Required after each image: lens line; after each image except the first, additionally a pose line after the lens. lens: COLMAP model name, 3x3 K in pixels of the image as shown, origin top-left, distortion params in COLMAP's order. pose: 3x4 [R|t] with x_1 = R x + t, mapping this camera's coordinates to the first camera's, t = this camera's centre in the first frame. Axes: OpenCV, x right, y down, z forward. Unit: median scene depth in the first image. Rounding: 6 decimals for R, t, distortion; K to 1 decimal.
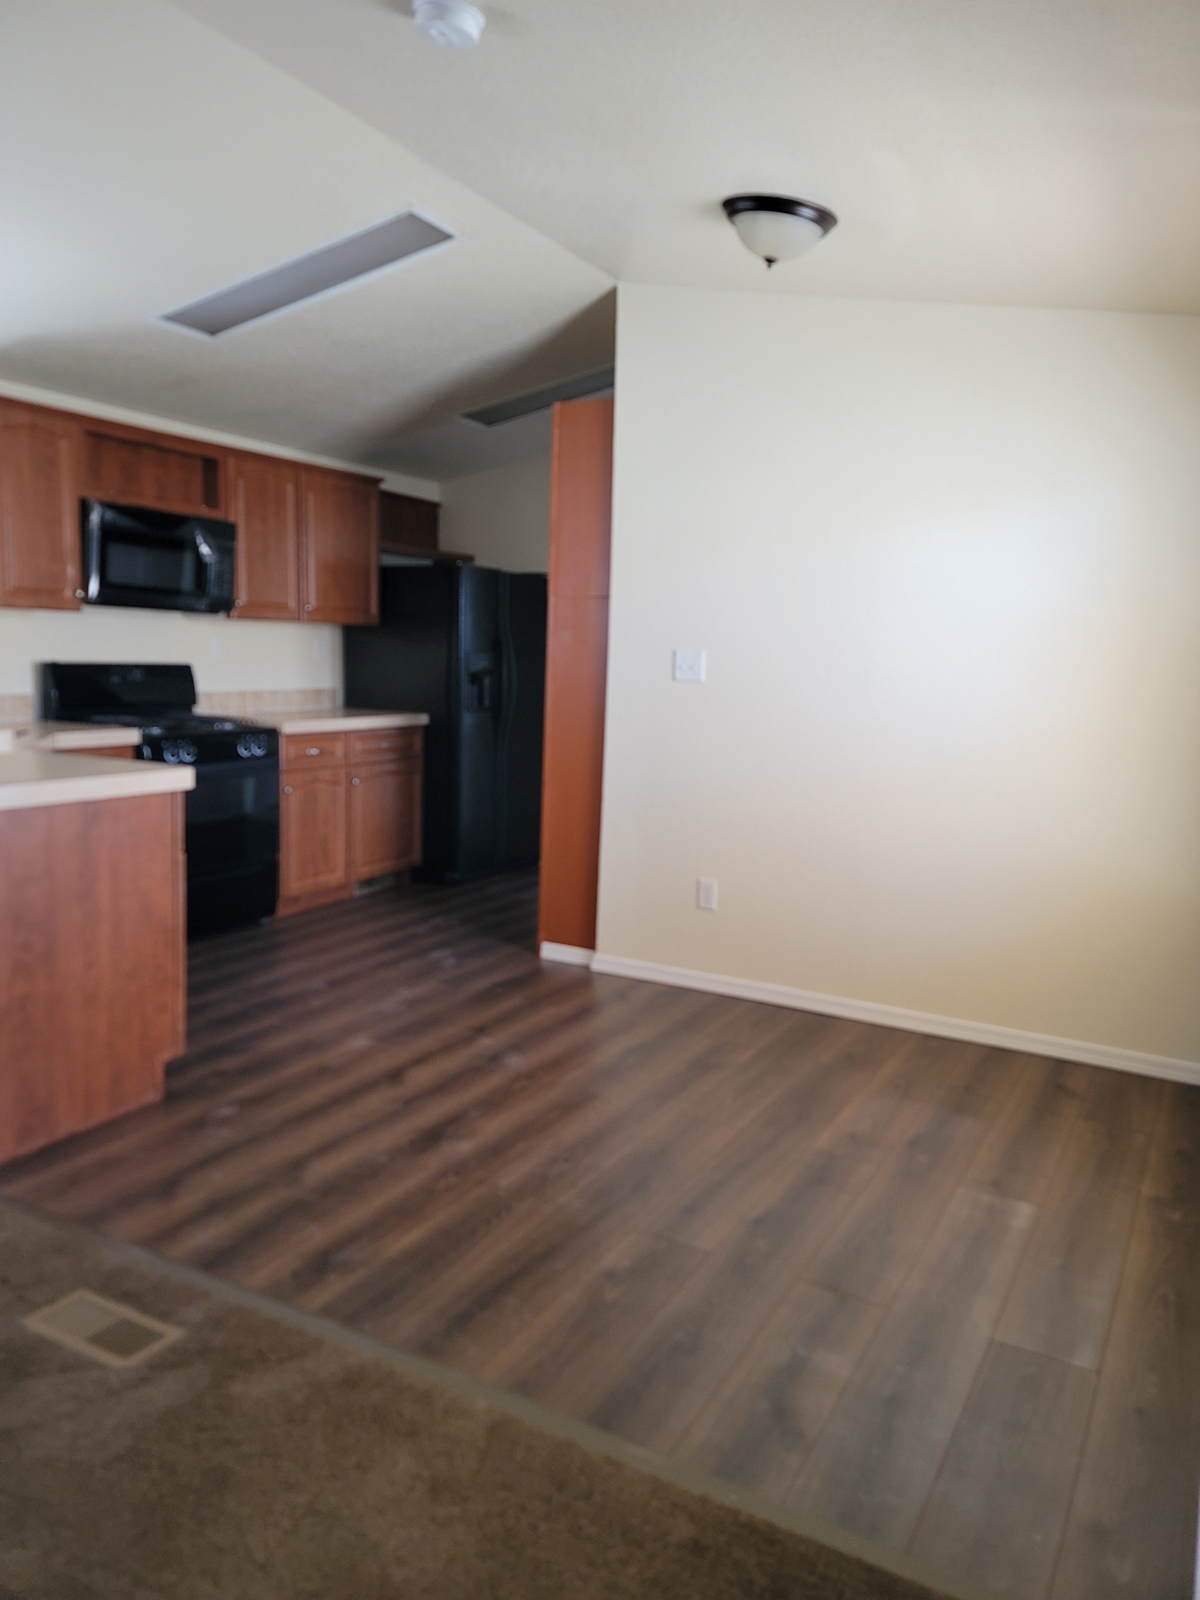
lens RADIAL K [[1155.3, 0, 588.5], [0, 1155.3, 781.3], [0, 0, 1]] dist [0.118627, -0.105328]
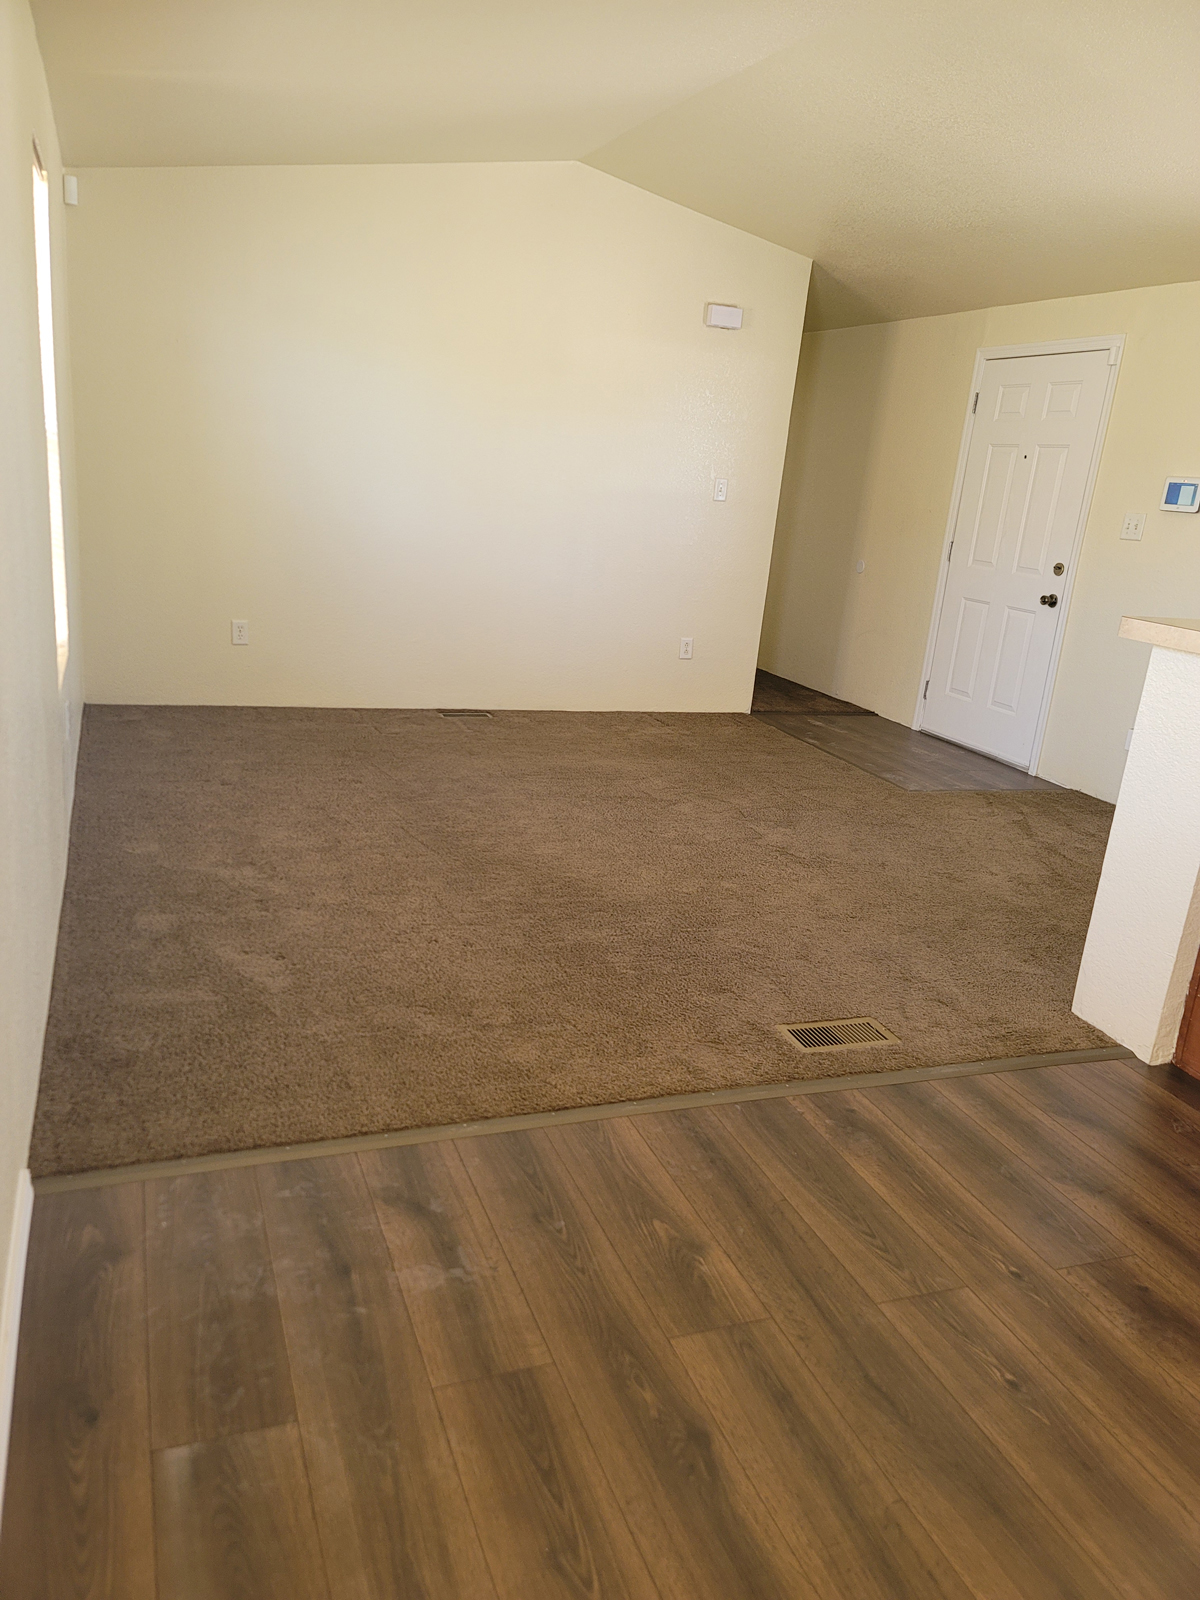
lens RADIAL K [[1168.8, 0, 600.0], [0, 1168.8, 800.0], [0, 0, 1]] dist [0.082786, -0.000114]
pose [[-0.624319, 0.130212, -0.770240, 0.421075], [-0.198531, 0.927187, 0.317664, -0.088345], [0.755520, 0.351240, -0.553009, 0.804795]]
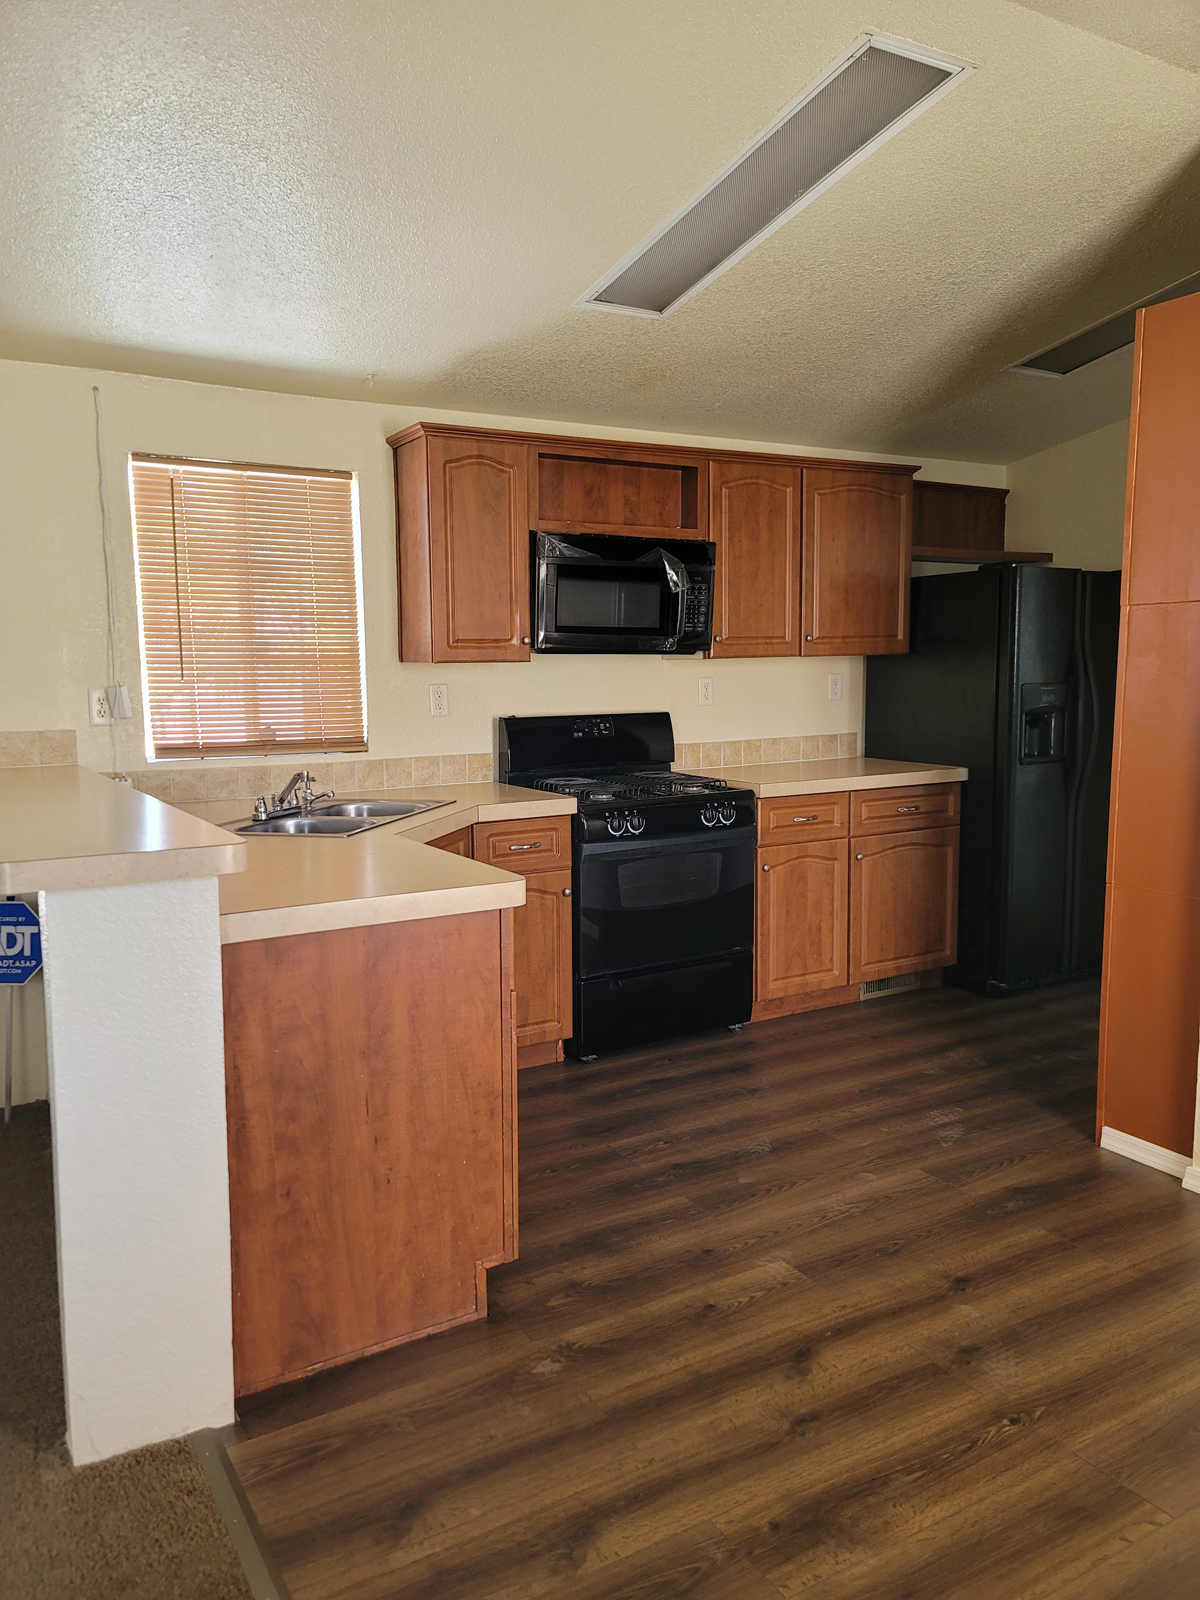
lens RADIAL K [[1176.4, 0, 569.2], [0, 1176.4, 797.7], [0, 0, 1]] dist [0.064646, -0.041452]
pose [[0.860159, 0.019720, -0.509645, 0.051670], [-0.021725, 0.999762, 0.002018, -0.053032], [0.509564, 0.009336, 0.860382, 0.311127]]
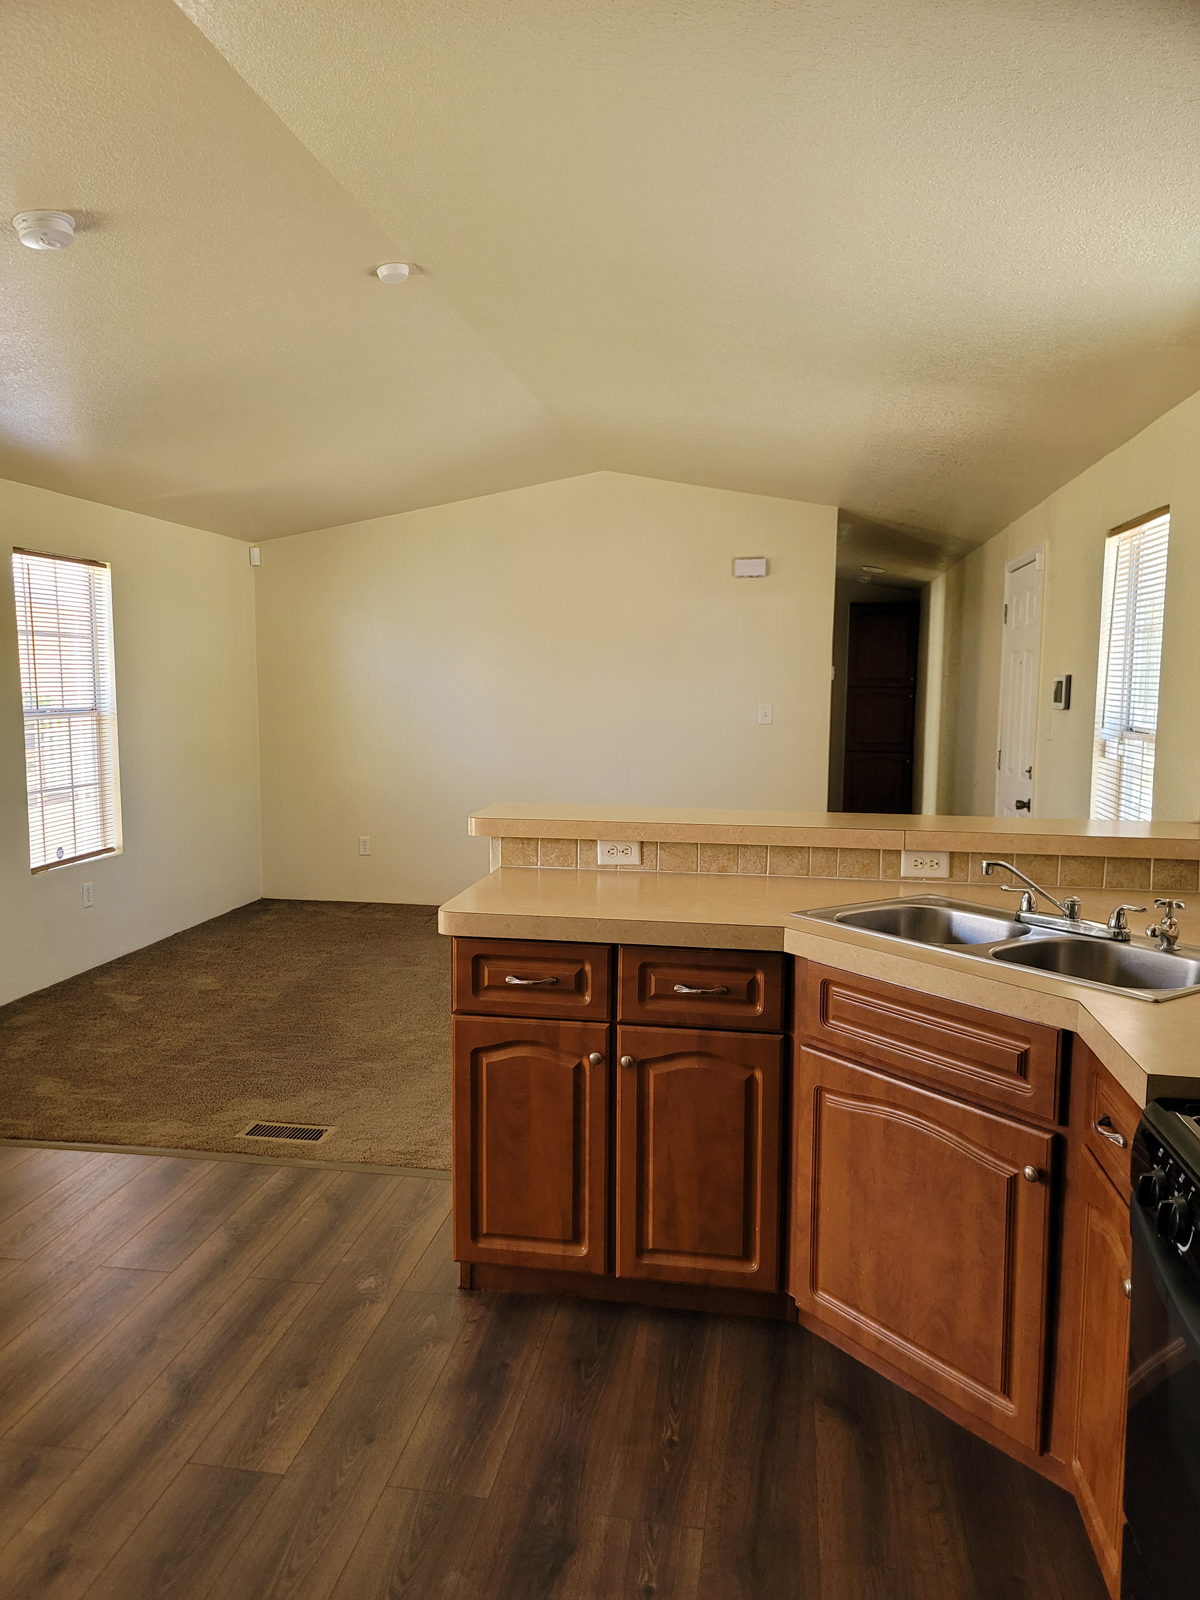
lens RADIAL K [[1184.0, 0, 584.8], [0, 1184.0, 804.3], [0, 0, 1]] dist [0.068917, -0.052828]
pose [[-0.940489, -0.002579, -0.339815, -0.128111], [-0.075569, 0.976520, 0.201737, -0.207964], [0.331316, 0.215411, -0.918601, 1.452217]]
